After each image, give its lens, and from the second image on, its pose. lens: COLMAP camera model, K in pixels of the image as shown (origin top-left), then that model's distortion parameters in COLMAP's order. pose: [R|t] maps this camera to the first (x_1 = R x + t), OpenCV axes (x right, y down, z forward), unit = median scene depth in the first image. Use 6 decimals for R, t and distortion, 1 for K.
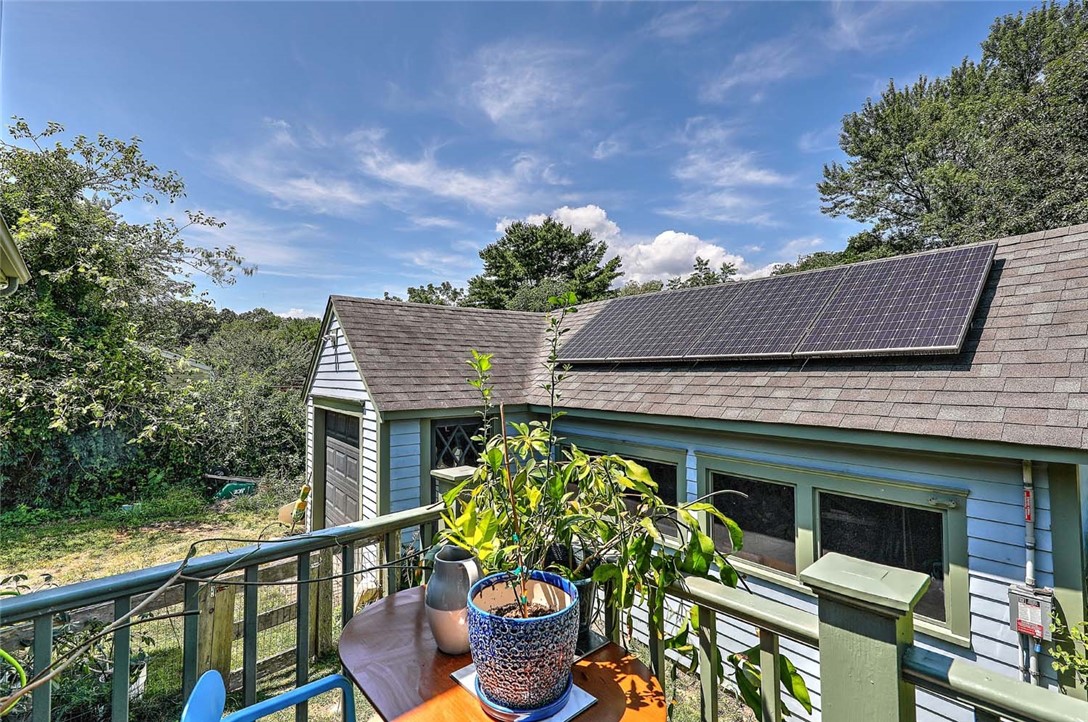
lens RADIAL K [[499.1, 0, 544.0], [0, 499.1, 361.0], [0, 0, 1]] dist [0.009101, -0.000377]
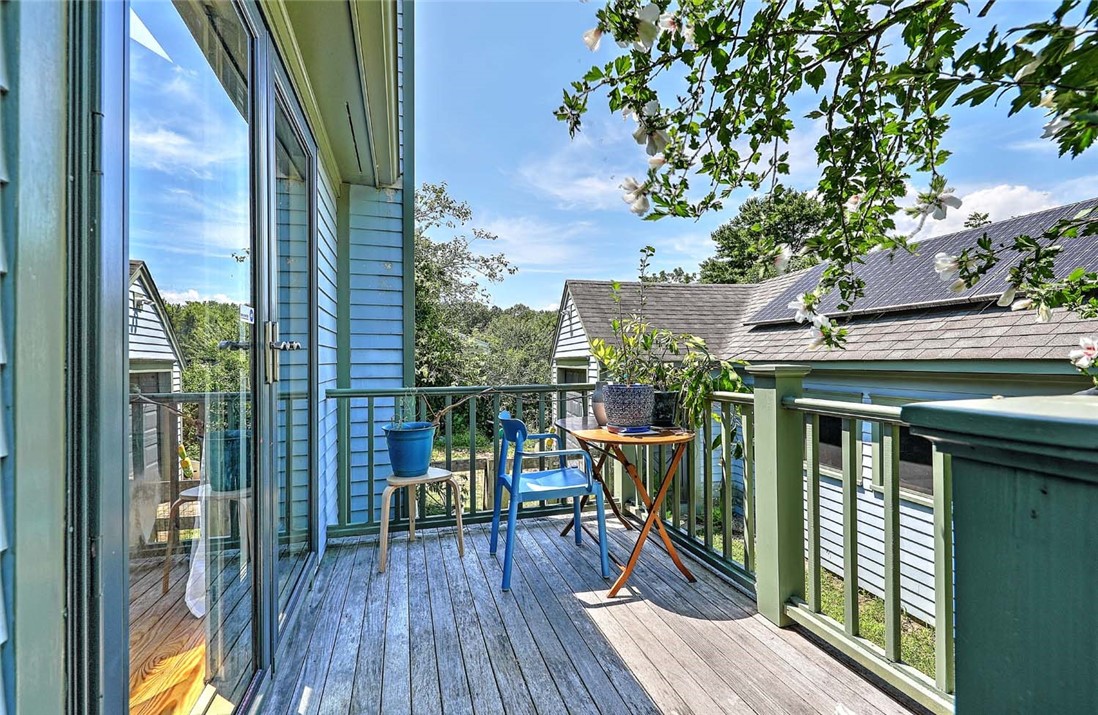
lens RADIAL K [[504.3, 0, 549.0], [0, 504.3, 357.5], [0, 0, 1]] dist [0.001337, 0.000081]
pose [[0.896734, -0.005767, -0.442531, 0.073570], [0.011648, 0.999876, 0.010574, 0.036569], [0.442416, -0.014636, 0.896691, -0.133158]]
